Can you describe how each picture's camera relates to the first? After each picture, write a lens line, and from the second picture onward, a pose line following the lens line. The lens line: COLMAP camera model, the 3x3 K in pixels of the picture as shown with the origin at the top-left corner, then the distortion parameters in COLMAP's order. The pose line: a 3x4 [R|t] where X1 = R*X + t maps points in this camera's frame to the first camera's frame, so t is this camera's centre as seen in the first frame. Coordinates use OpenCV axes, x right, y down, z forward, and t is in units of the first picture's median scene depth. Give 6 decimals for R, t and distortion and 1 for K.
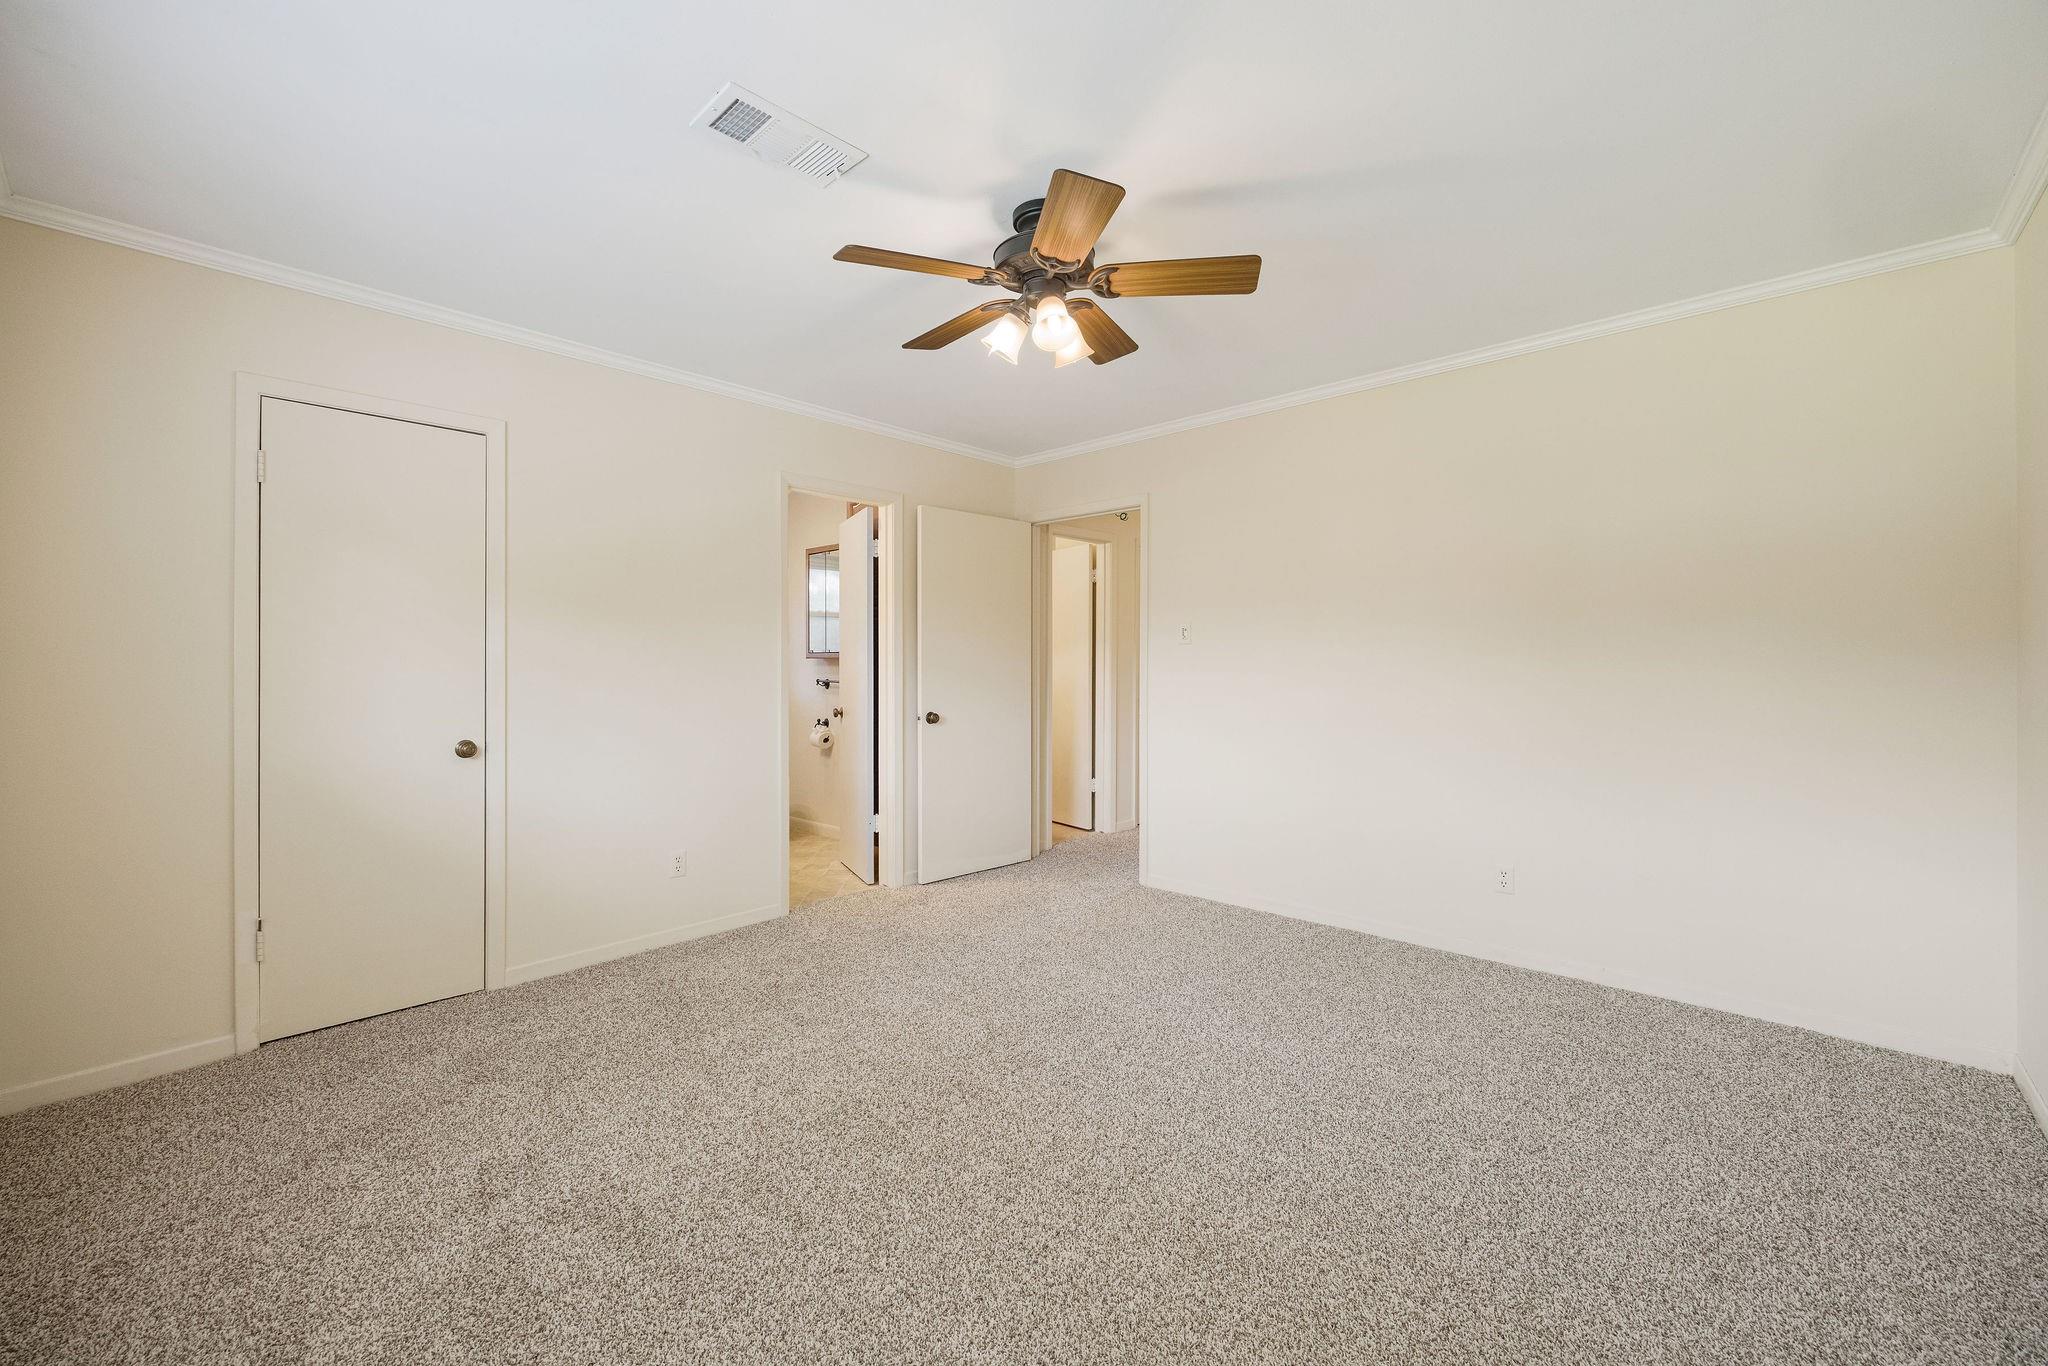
lens RADIAL K [[816.9, 0, 1016.6], [0, 816.9, 673.8], [0, 0, 1]] dist [-0.006196, 0.000146]
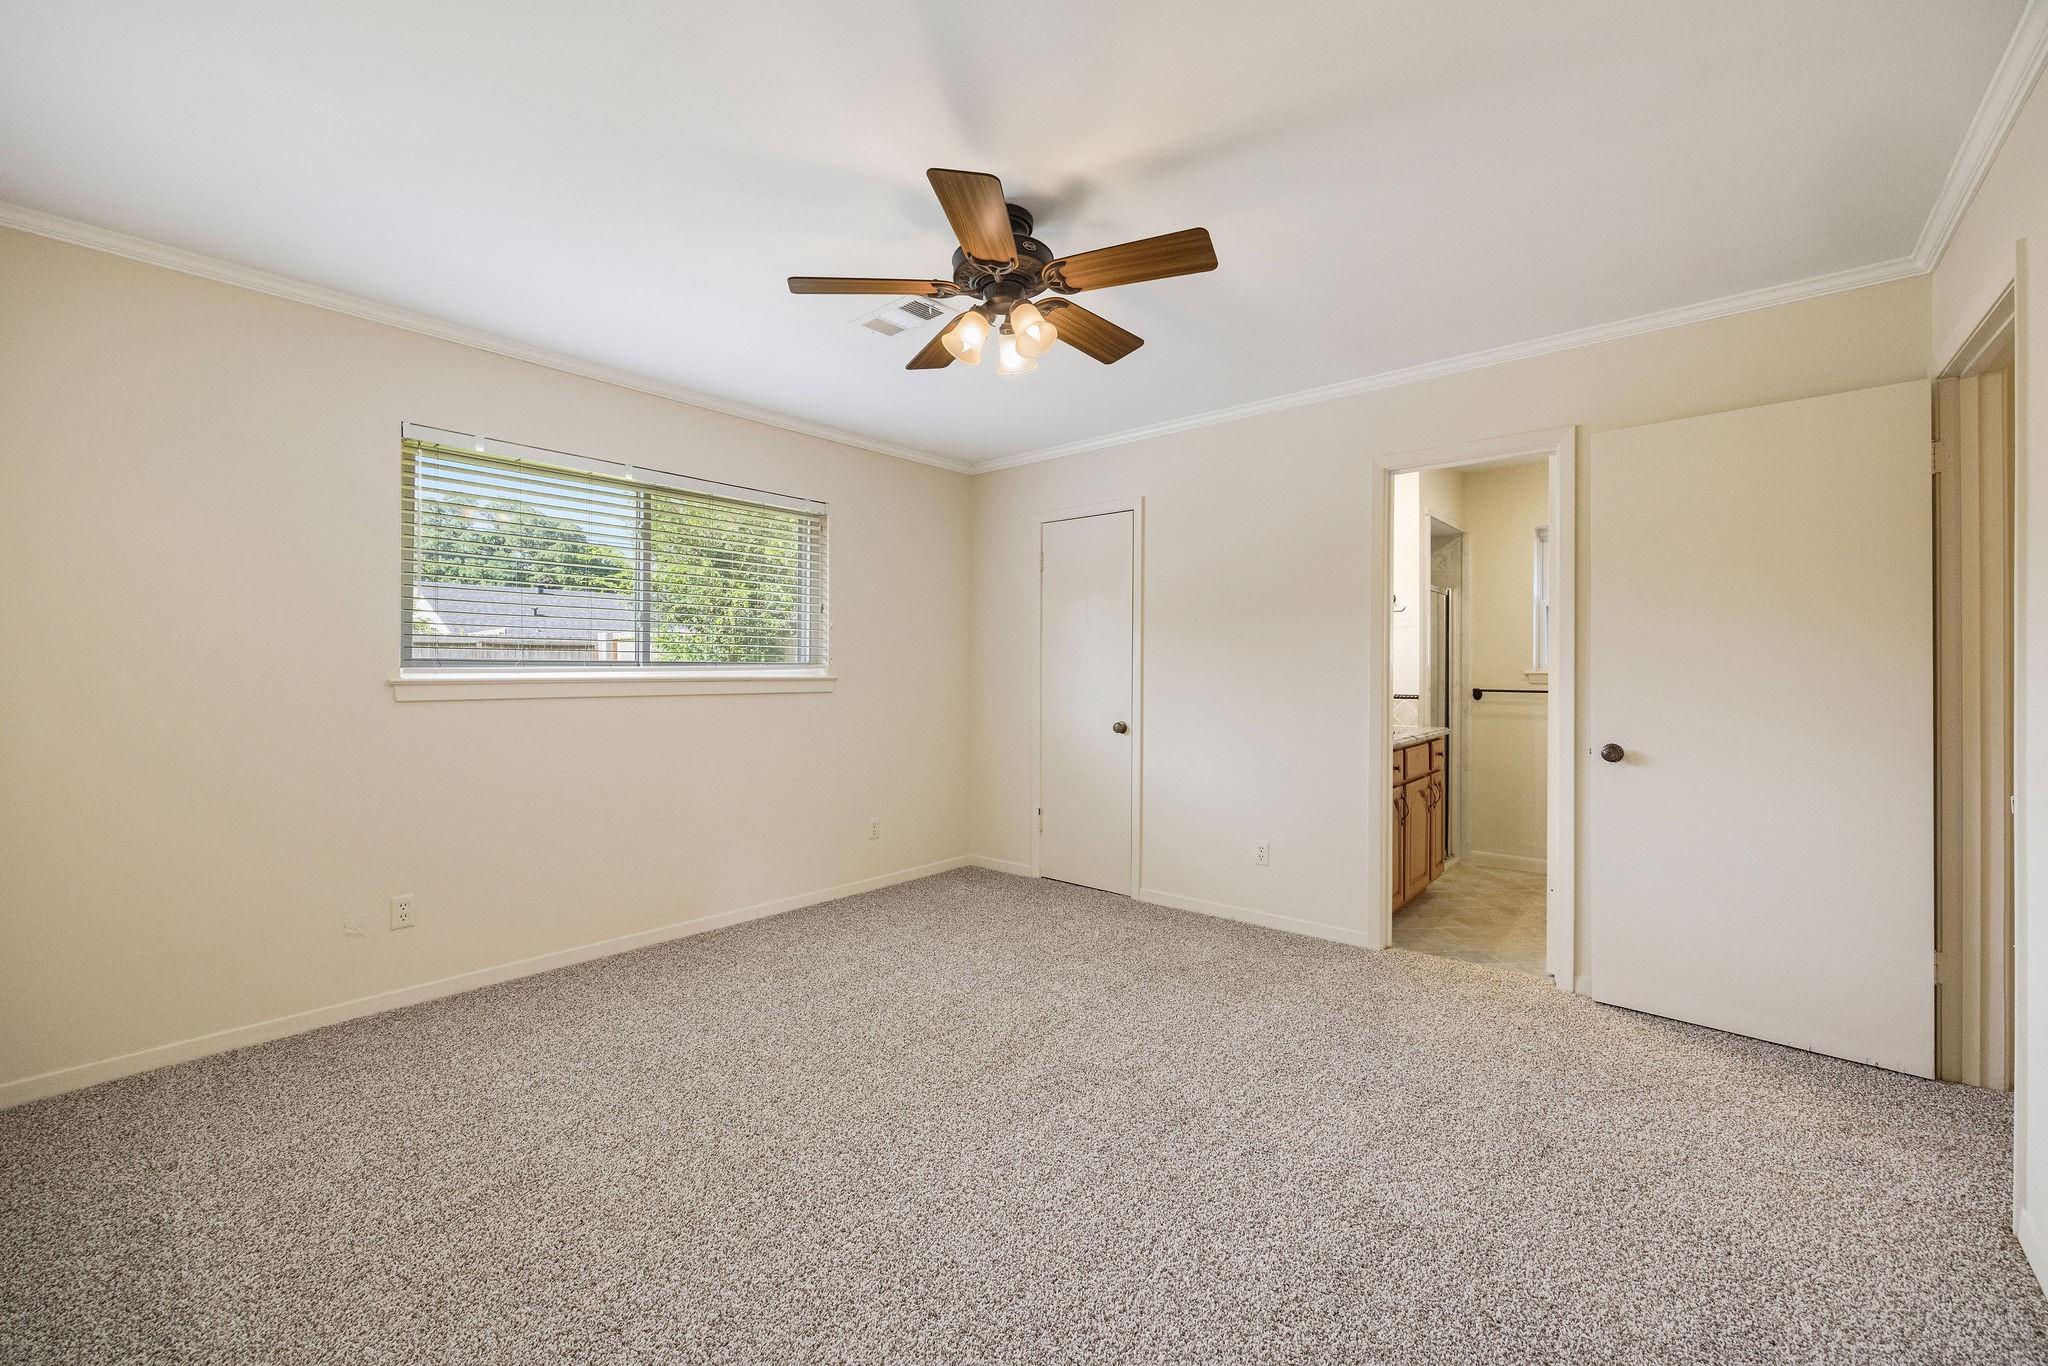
lens RADIAL K [[816.9, 0, 1016.6], [0, 816.9, 673.8], [0, 0, 1]] dist [-0.006196, 0.000146]
pose [[0.046513, 0.008018, -0.998885, 0.733098], [-0.009418, 0.999927, 0.007588, -0.013560], [0.998873, 0.009055, 0.046586, 0.689998]]
